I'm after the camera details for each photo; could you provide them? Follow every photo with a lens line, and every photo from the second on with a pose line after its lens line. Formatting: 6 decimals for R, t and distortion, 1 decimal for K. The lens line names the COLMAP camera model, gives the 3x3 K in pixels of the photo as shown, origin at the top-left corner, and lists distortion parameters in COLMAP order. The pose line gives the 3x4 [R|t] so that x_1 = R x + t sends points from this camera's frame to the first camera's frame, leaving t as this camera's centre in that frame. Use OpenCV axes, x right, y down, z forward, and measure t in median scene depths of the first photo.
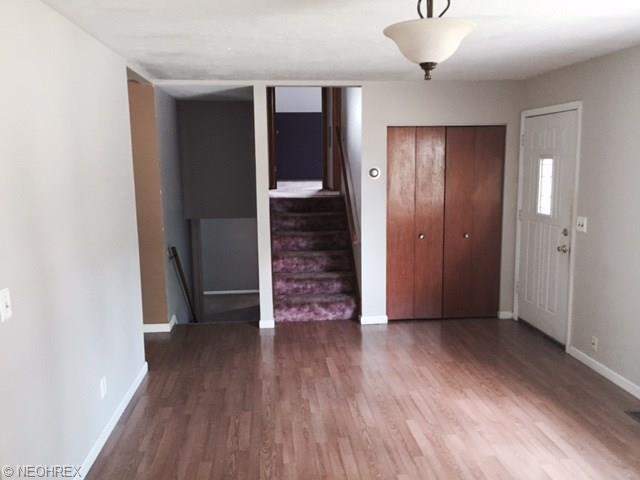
lens RADIAL K [[546.1, 0, 345.1], [0, 546.1, 241.8], [0, 0, 1]] dist [0.058957, -0.072413]
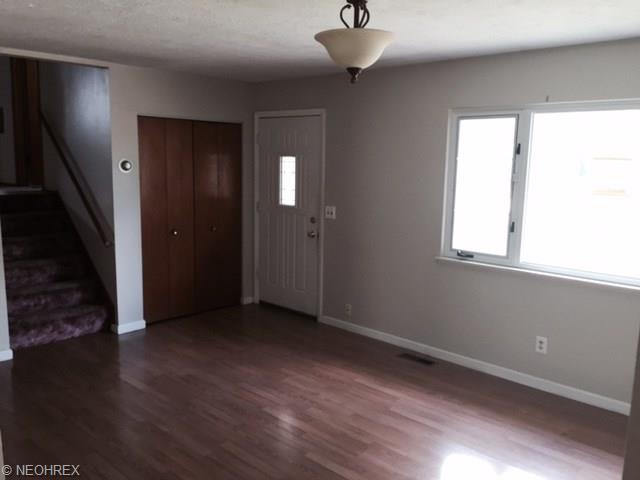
lens RADIAL K [[546.1, 0, 321.0], [0, 546.1, 238.1], [0, 0, 1]] dist [0.058957, -0.072413]
pose [[0.756667, -0.072920, 0.649722, -0.293422], [0.068567, 0.997131, 0.032057, -0.012884], [-0.650195, 0.020293, 0.759496, 0.091946]]
